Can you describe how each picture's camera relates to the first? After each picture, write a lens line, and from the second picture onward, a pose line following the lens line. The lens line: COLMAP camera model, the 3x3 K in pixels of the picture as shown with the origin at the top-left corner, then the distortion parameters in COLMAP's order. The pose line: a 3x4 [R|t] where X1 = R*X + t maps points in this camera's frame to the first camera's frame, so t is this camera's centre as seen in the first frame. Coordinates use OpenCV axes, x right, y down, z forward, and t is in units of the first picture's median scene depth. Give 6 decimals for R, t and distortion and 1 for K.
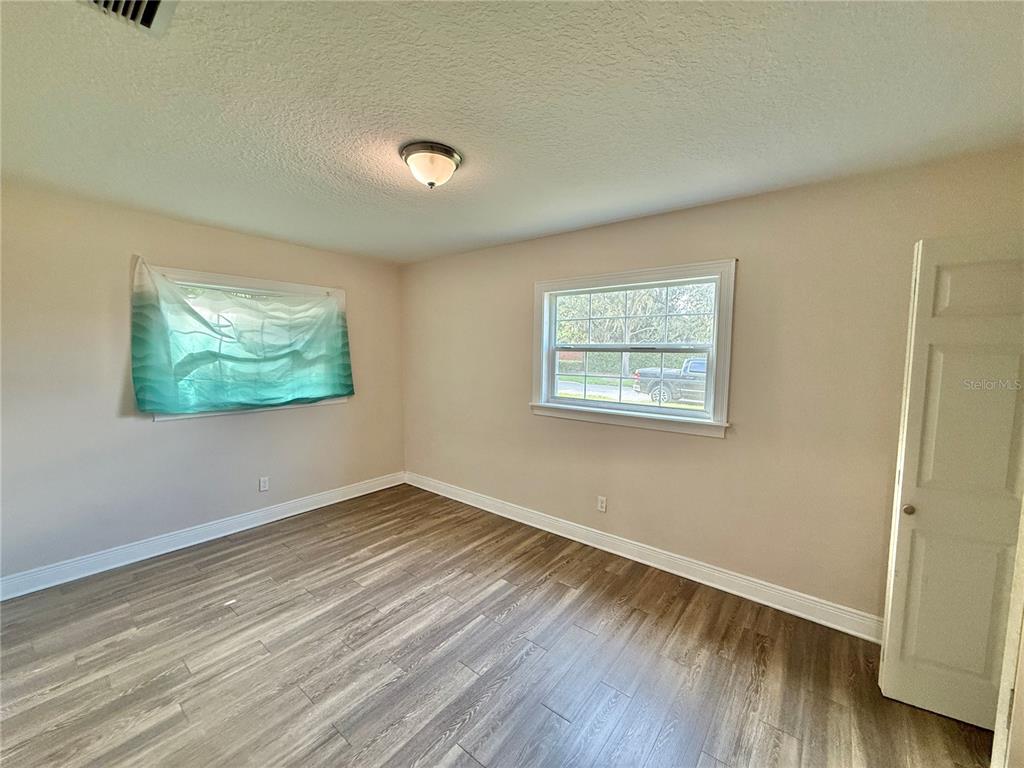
lens RADIAL K [[406.8, 0, 507.5], [0, 406.8, 379.0], [0, 0, 1]] dist [0.000454, -0.000078]
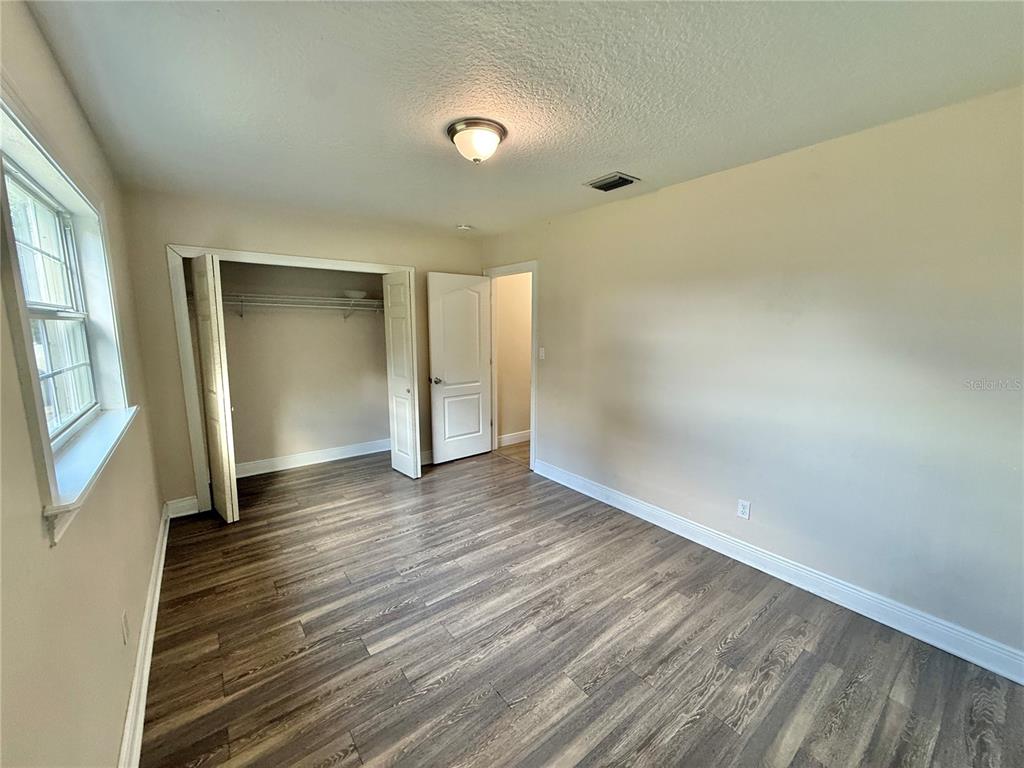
lens RADIAL K [[406.8, 0, 508.5], [0, 406.8, 383.1], [0, 0, 1]] dist [0.000454, -0.000078]
pose [[-0.971906, -0.046965, 0.230638, -0.455511], [0.002736, 0.977570, 0.210593, -0.124698], [-0.235355, 0.205307, -0.949977, 1.812758]]
